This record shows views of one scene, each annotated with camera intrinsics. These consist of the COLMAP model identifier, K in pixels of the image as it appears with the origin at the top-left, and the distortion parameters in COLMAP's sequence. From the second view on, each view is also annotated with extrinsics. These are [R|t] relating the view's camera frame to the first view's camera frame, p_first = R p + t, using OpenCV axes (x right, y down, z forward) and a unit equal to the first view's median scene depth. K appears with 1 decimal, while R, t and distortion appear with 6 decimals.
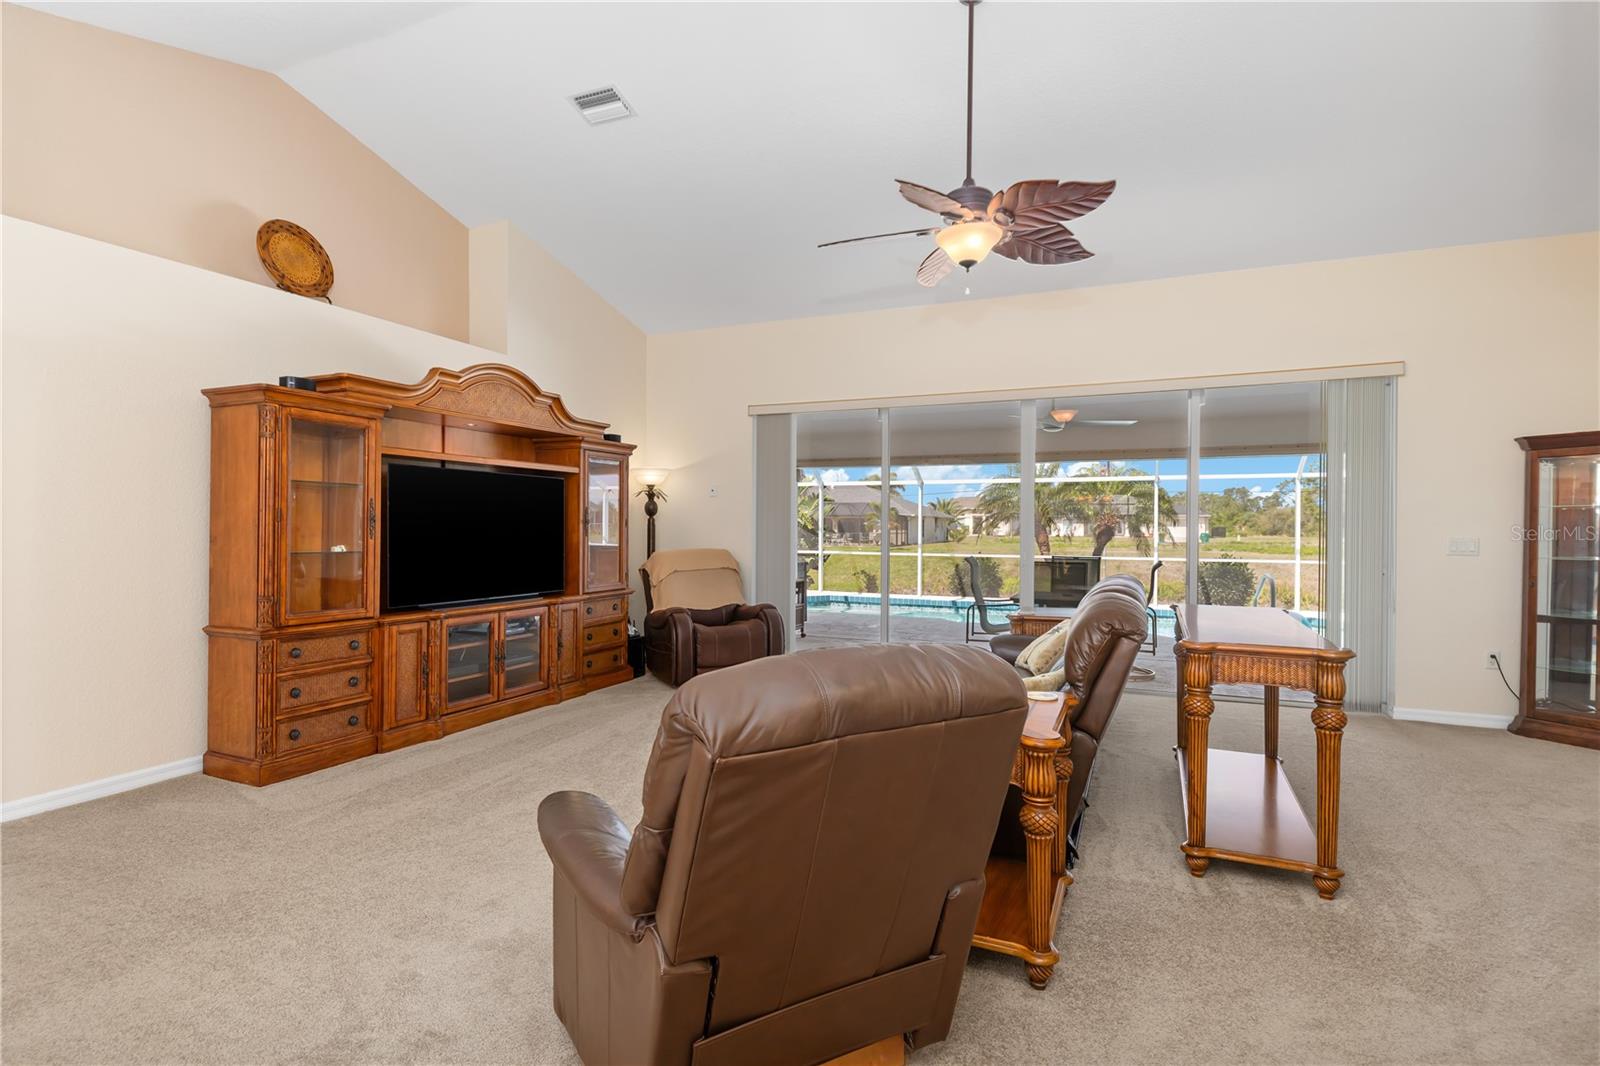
lens RADIAL K [[772.4, 0, 800.0], [0, 772.4, 533.0], [0, 0, 1]] dist [0.001024, -0.000592]
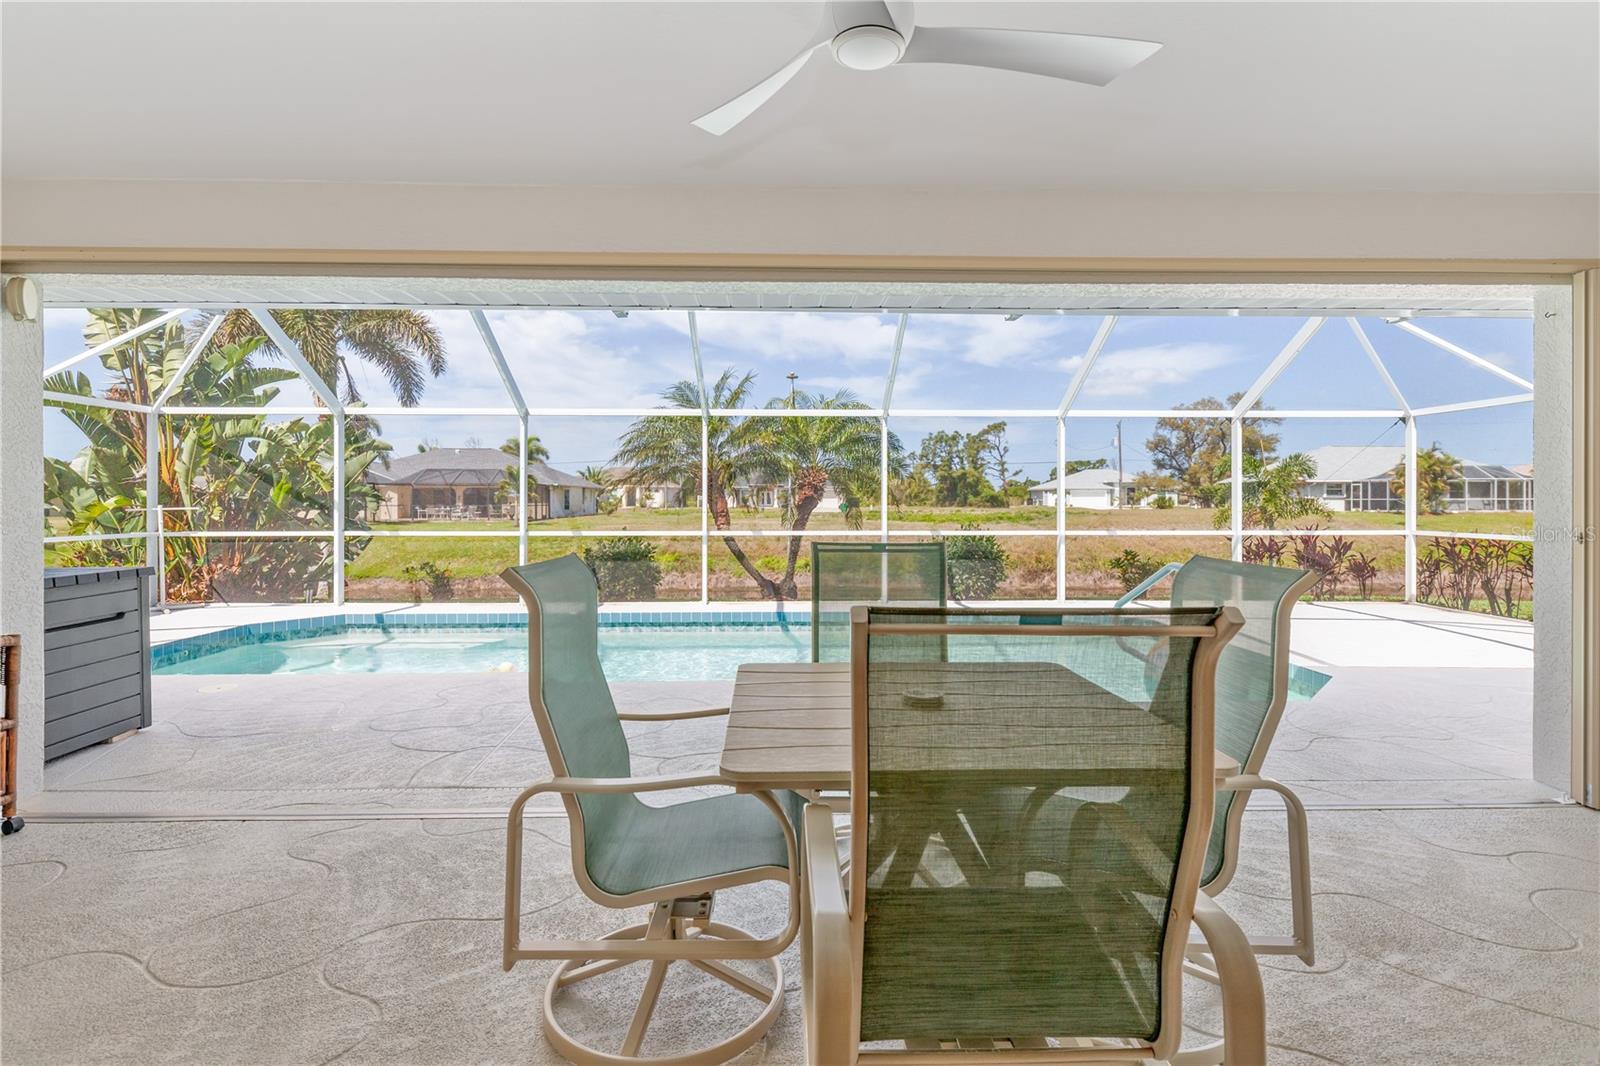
lens RADIAL K [[784.8, 0, 796.3], [0, 784.8, 482.9], [0, 0, 1]] dist [0.001602, -0.000756]
pose [[0.907870, 0.002091, 0.419247, 0.099614], [0.010087, 0.999589, -0.026829, 0.006999], [-0.419131, 0.028586, 0.907476, 0.388355]]
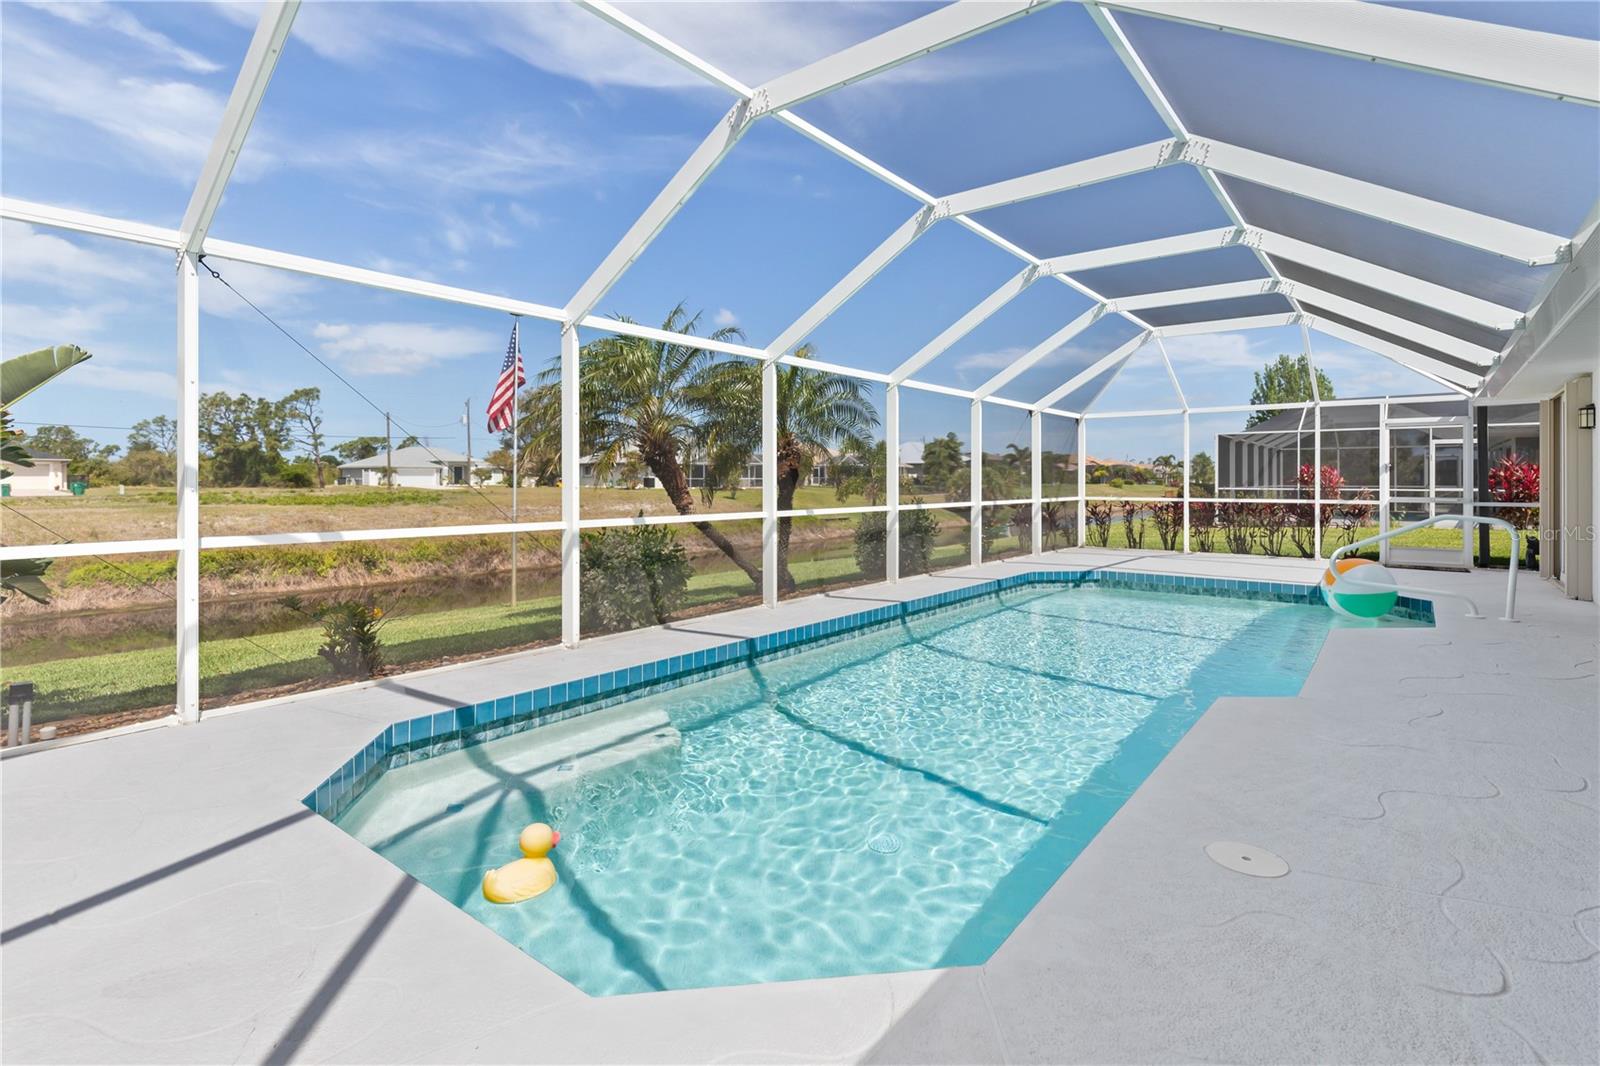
lens RADIAL K [[784.8, 0, 796.3], [0, 784.8, 482.9], [0, 0, 1]] dist [0.001602, -0.000756]
pose [[0.260184, -0.011050, 0.965496, -0.155194], [0.010483, 0.999908, 0.008619, 0.006492], [-0.965502, 0.007879, 0.260276, 0.843094]]
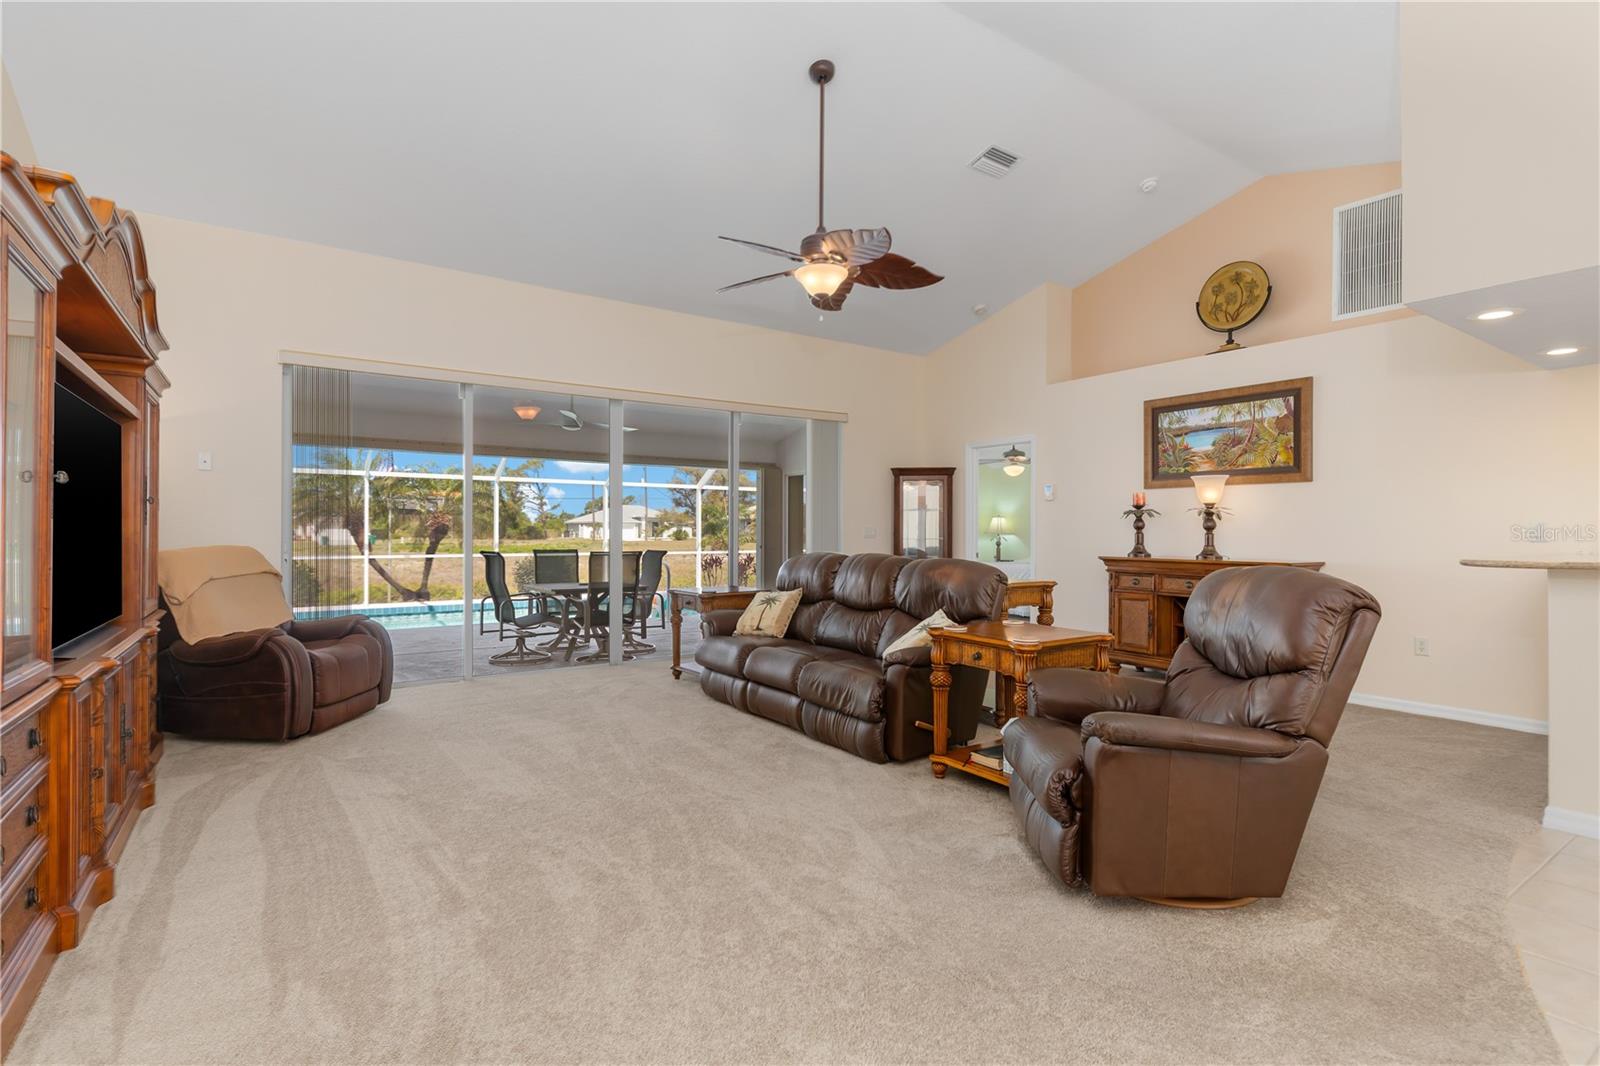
lens RADIAL K [[772.4, 0, 800.0], [0, 772.4, 533.0], [0, 0, 1]] dist [0.001024, -0.000592]
pose [[0.524492, -0.006050, 0.851394, -0.198537], [0.008550, 0.999962, 0.001839, 0.004699], [-0.851372, 0.006314, 0.524524, 0.095144]]
